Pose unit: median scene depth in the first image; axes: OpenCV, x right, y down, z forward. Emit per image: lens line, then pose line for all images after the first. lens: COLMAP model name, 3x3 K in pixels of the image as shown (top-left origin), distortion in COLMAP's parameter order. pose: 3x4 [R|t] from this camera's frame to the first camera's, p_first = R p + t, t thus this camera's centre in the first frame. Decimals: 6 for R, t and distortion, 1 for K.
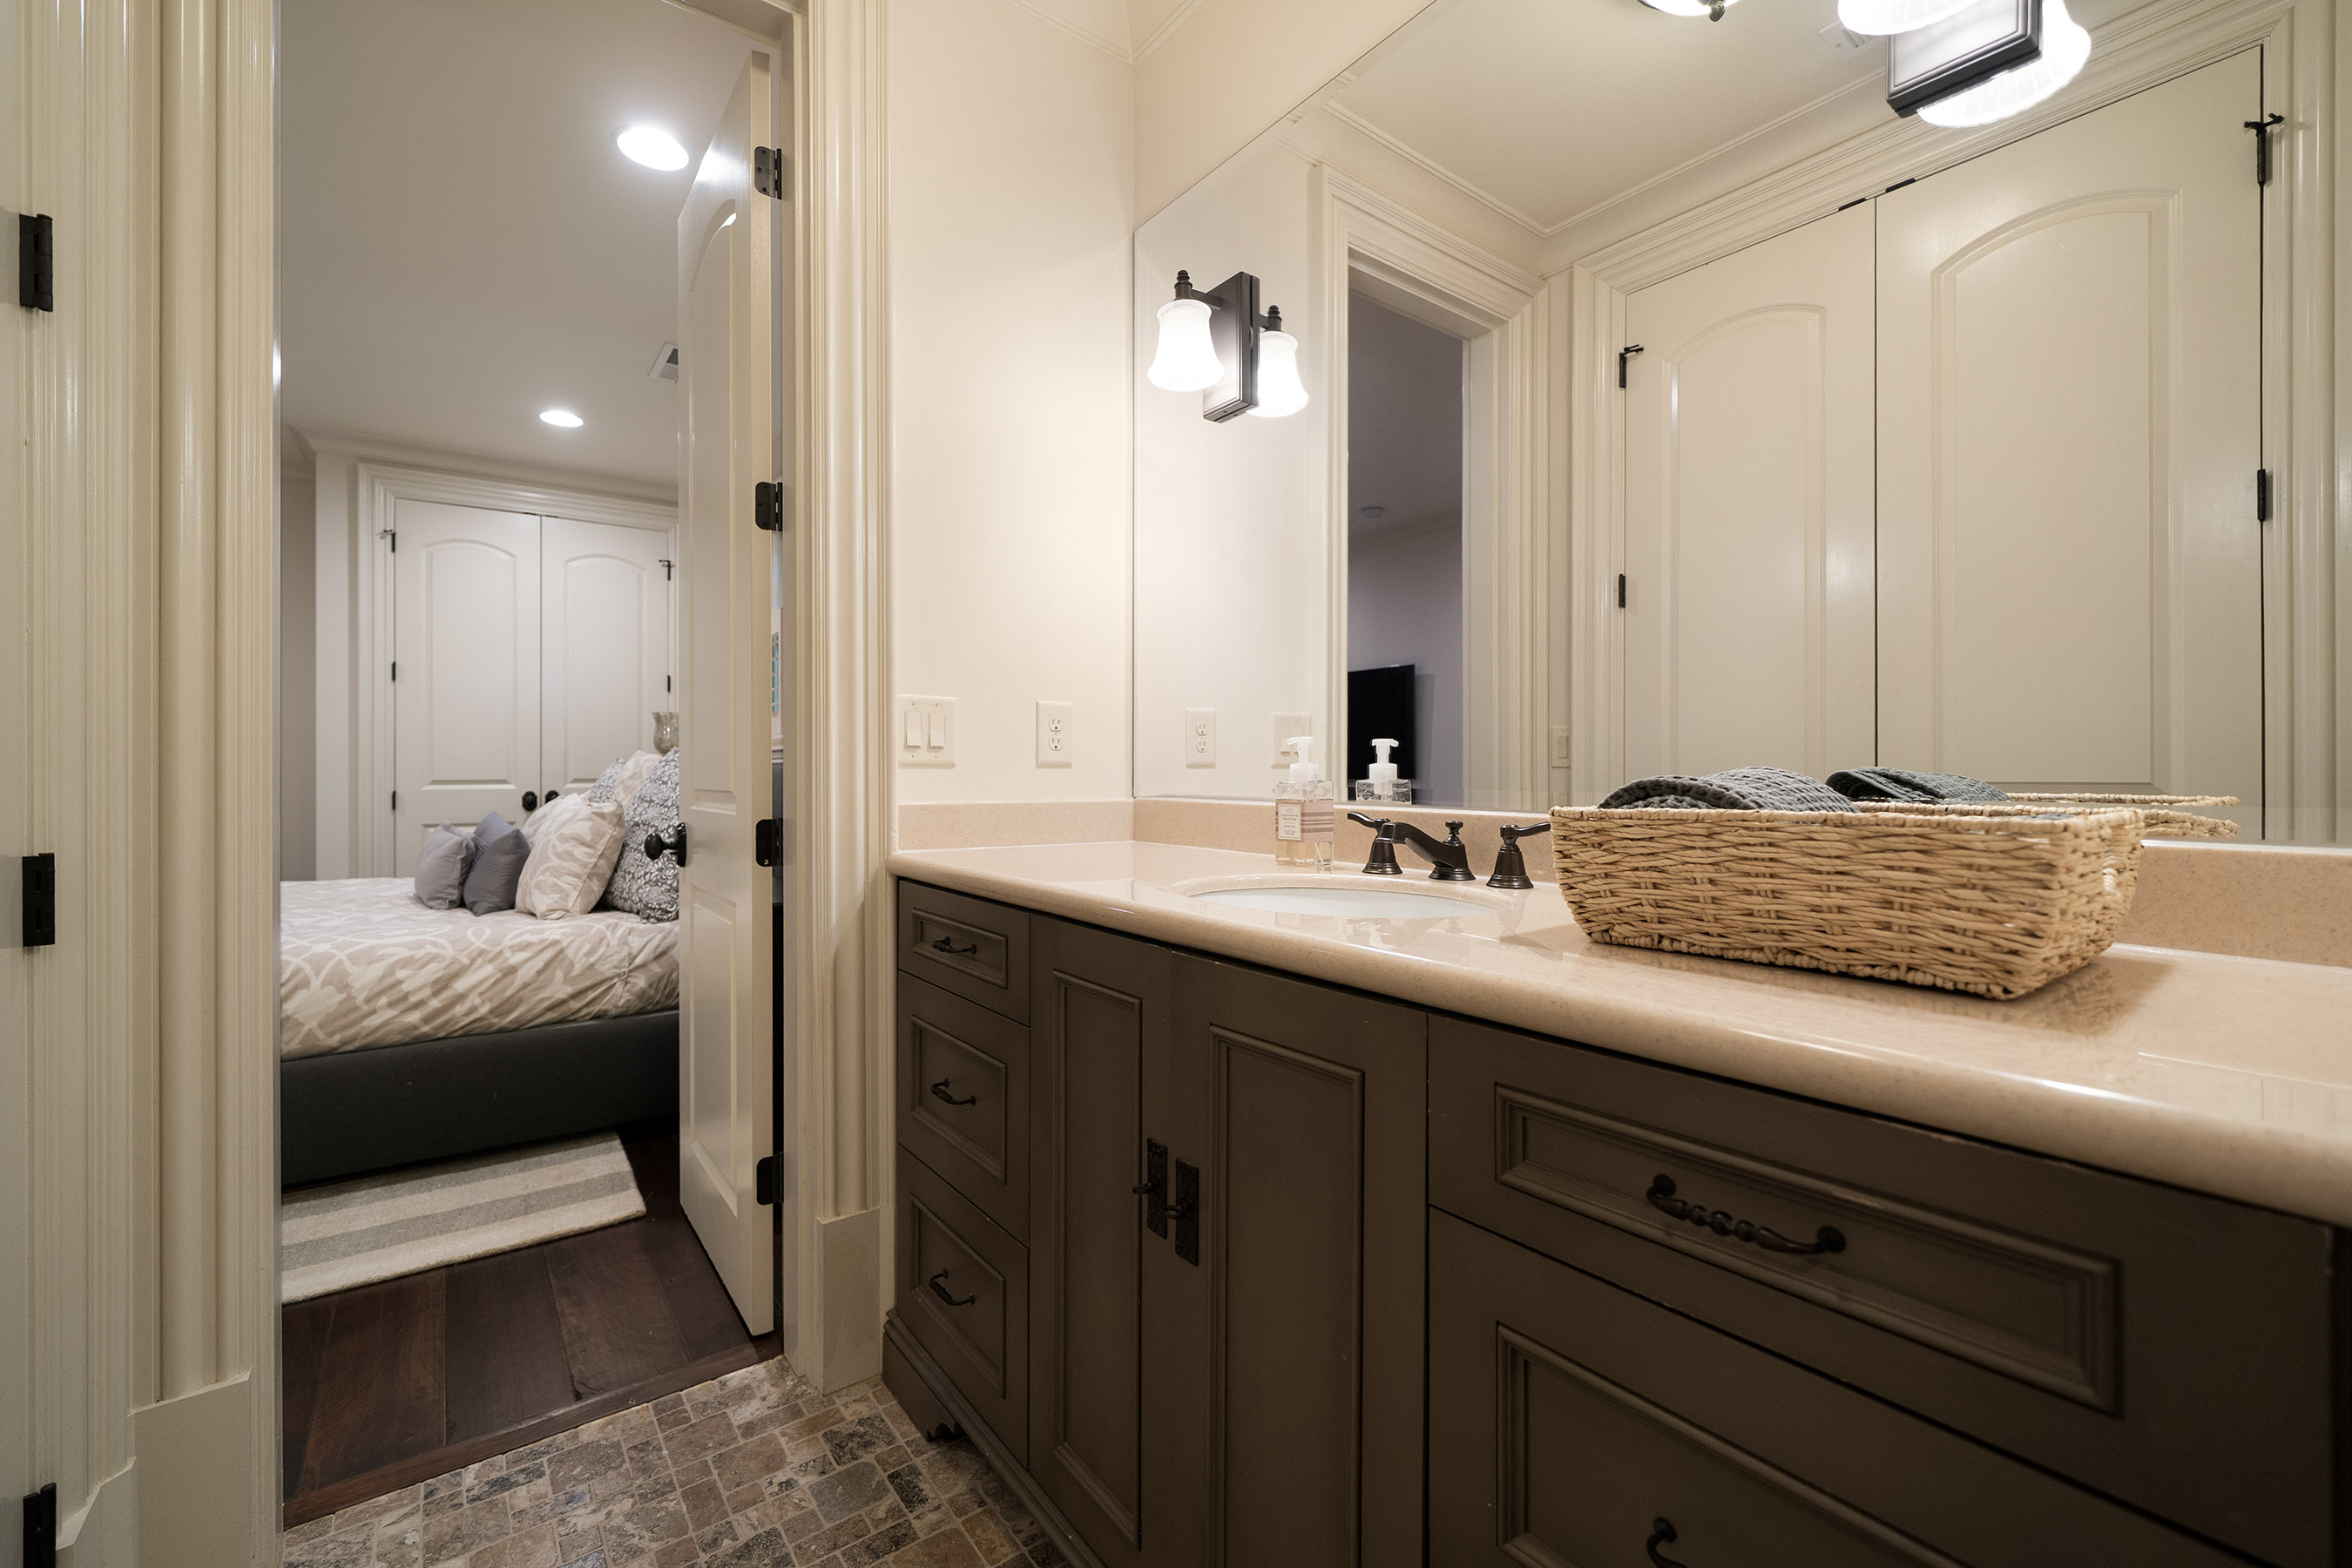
lens RADIAL K [[963.7, 0, 1154.3], [0, 963.7, 770.6], [0, 0, 1]] dist [-0.001342, 0.000220]
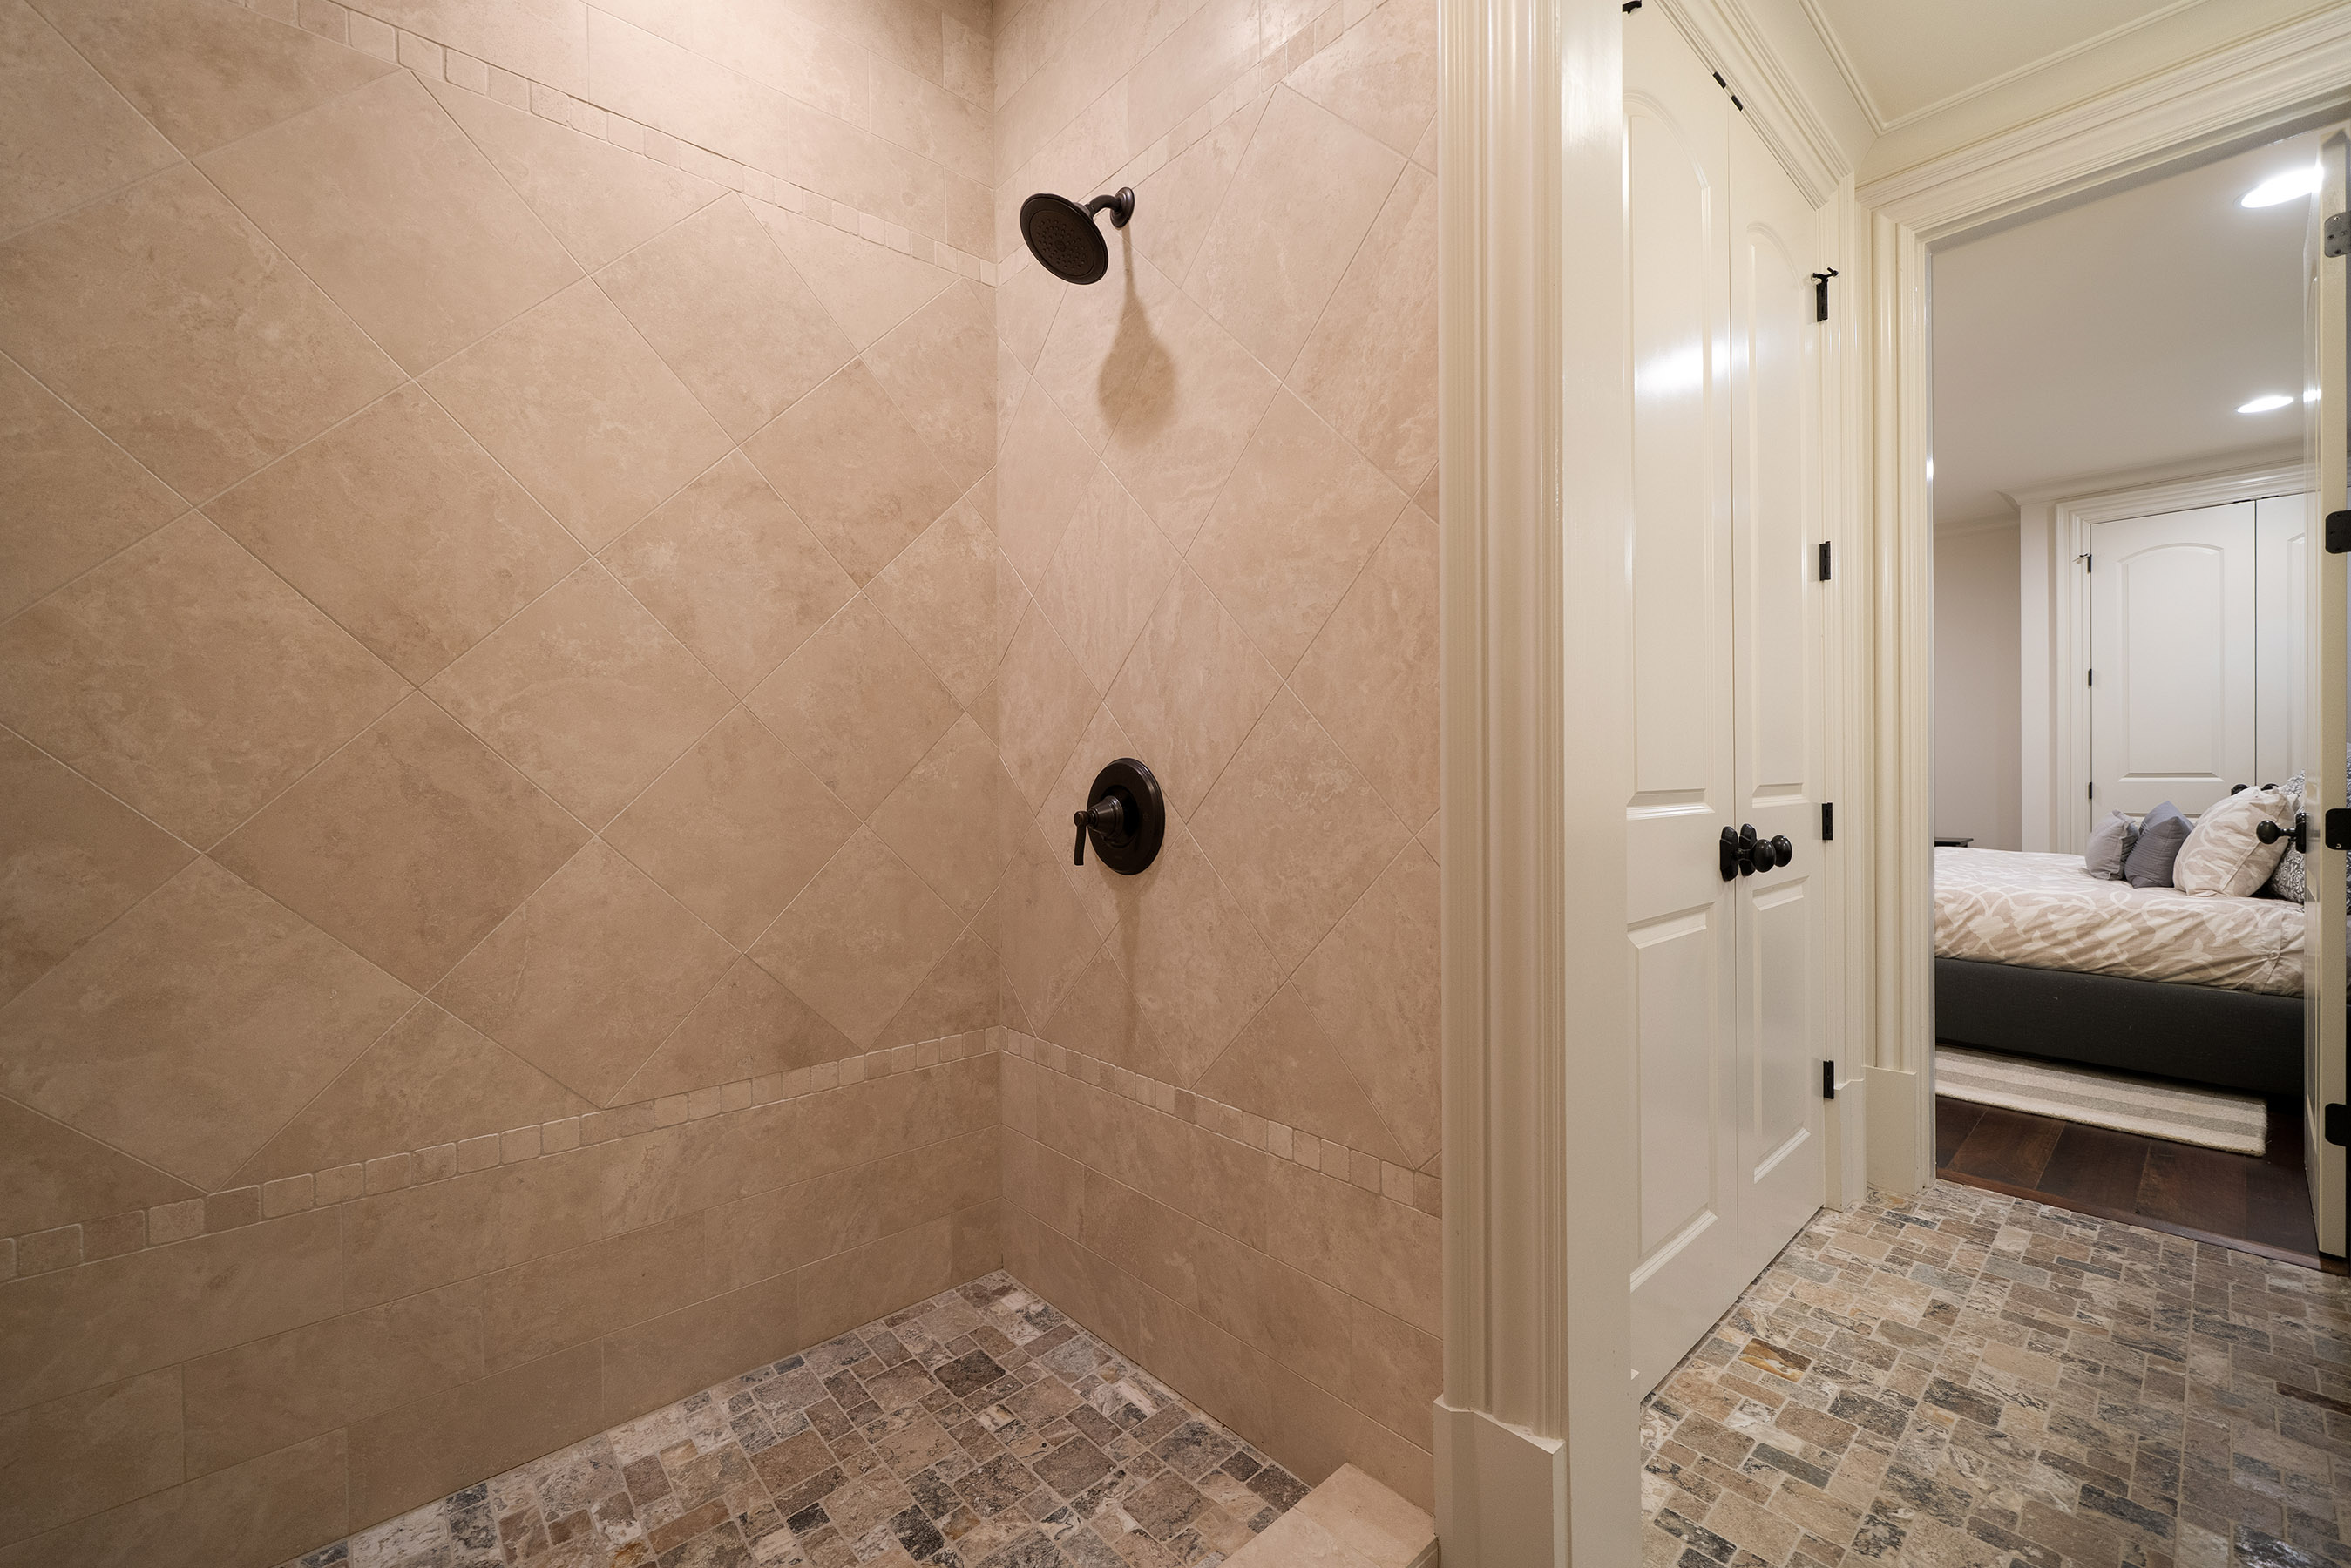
lens RADIAL K [[963.1, 0, 1153.8], [0, 963.1, 770.6], [0, 0, 1]] dist [-0.001342, 0.000220]
pose [[0.085398, 0.002109, -0.996345, 0.423411], [0.005942, 0.999979, 0.002626, -0.003766], [0.996329, -0.006144, 0.085384, -0.341500]]
